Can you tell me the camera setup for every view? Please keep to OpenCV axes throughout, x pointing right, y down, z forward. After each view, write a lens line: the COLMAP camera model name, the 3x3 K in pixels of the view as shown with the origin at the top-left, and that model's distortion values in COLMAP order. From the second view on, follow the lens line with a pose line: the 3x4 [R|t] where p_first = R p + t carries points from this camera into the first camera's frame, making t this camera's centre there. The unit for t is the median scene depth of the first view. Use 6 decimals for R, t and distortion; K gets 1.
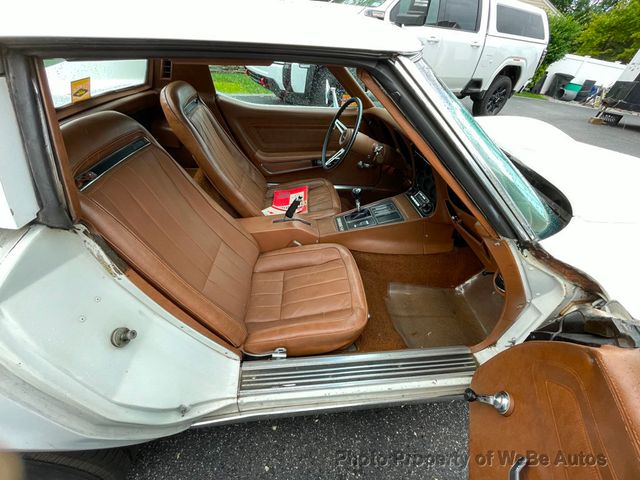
lens RADIAL K [[254.9, 0, 319.2], [0, 254.9, 232.1], [0, 0, 1]] dist [-0.002016, -0.000165]
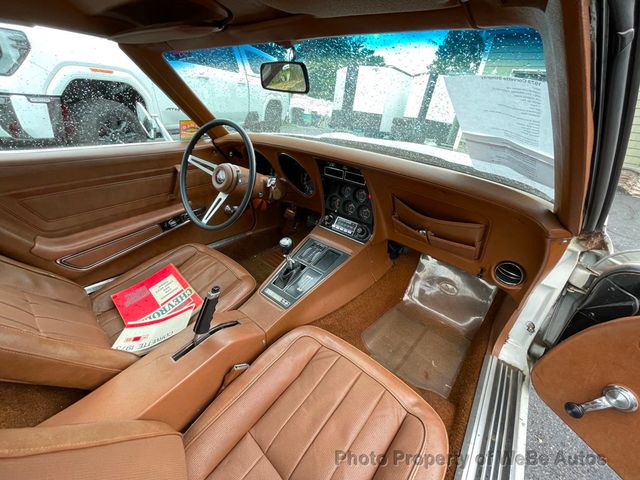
lens RADIAL K [[254.9, 0, 319.2], [0, 254.9, 232.1], [0, 0, 1]] dist [-0.002016, -0.000165]
pose [[0.708863, -0.328939, 0.623949, -0.162197], [0.399175, 0.916396, 0.029614, -0.131924], [-0.581526, 0.228073, 0.780904, 0.298720]]
